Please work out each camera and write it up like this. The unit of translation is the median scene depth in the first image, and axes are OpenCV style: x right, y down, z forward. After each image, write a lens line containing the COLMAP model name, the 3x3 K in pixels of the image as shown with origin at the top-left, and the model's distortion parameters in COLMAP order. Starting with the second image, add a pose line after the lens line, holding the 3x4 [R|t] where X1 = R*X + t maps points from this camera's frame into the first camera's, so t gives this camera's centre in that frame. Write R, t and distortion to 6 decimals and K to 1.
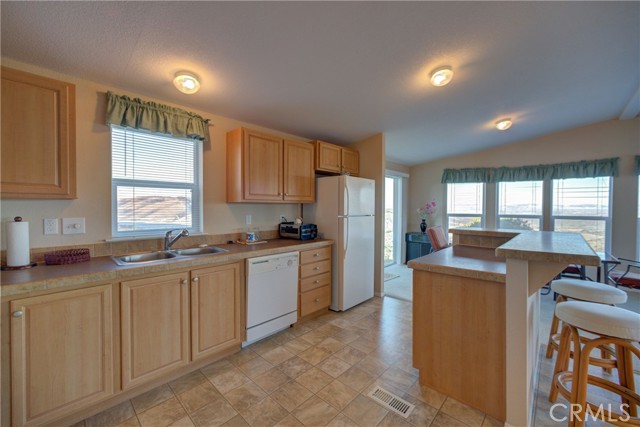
lens RADIAL K [[253.4, 0, 318.0], [0, 253.4, 212.7], [0, 0, 1]] dist [-0.018096, 0.006776]
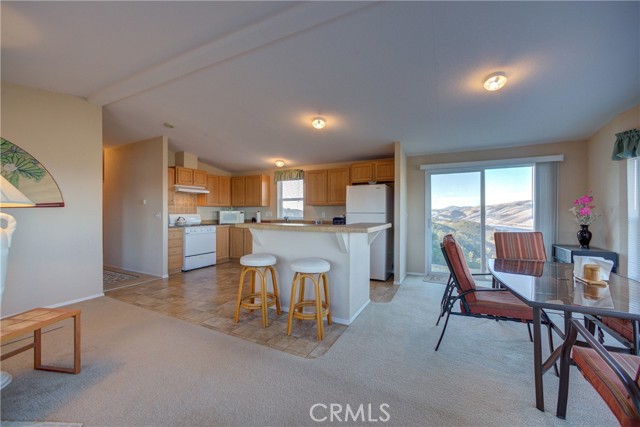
lens RADIAL K [[253.4, 0, 317.1], [0, 253.4, 211.8], [0, 0, 1]] dist [-0.018096, 0.006776]
pose [[0.280160, -0.001933, -0.959952, 1.698282], [-0.020090, 0.999767, -0.007876, 0.026250], [0.959743, 0.021492, 0.280055, 0.462978]]
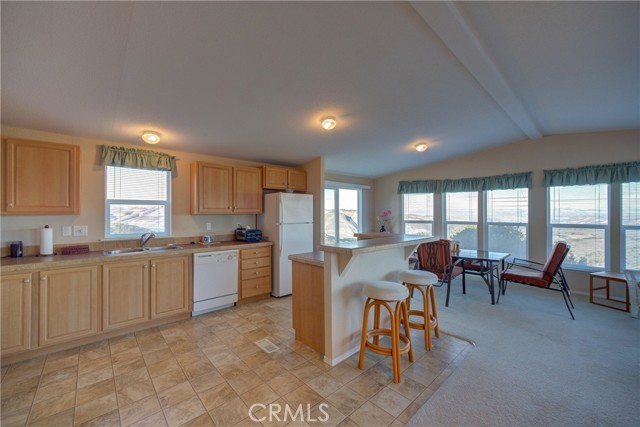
lens RADIAL K [[253.4, 0, 319.2], [0, 253.4, 212.6], [0, 0, 1]] dist [-0.018096, 0.006776]
pose [[0.997324, -0.005419, -0.072907, 0.451281], [0.003708, 0.999715, -0.023583, -0.013116], [0.073014, 0.023250, 0.997060, -0.327769]]
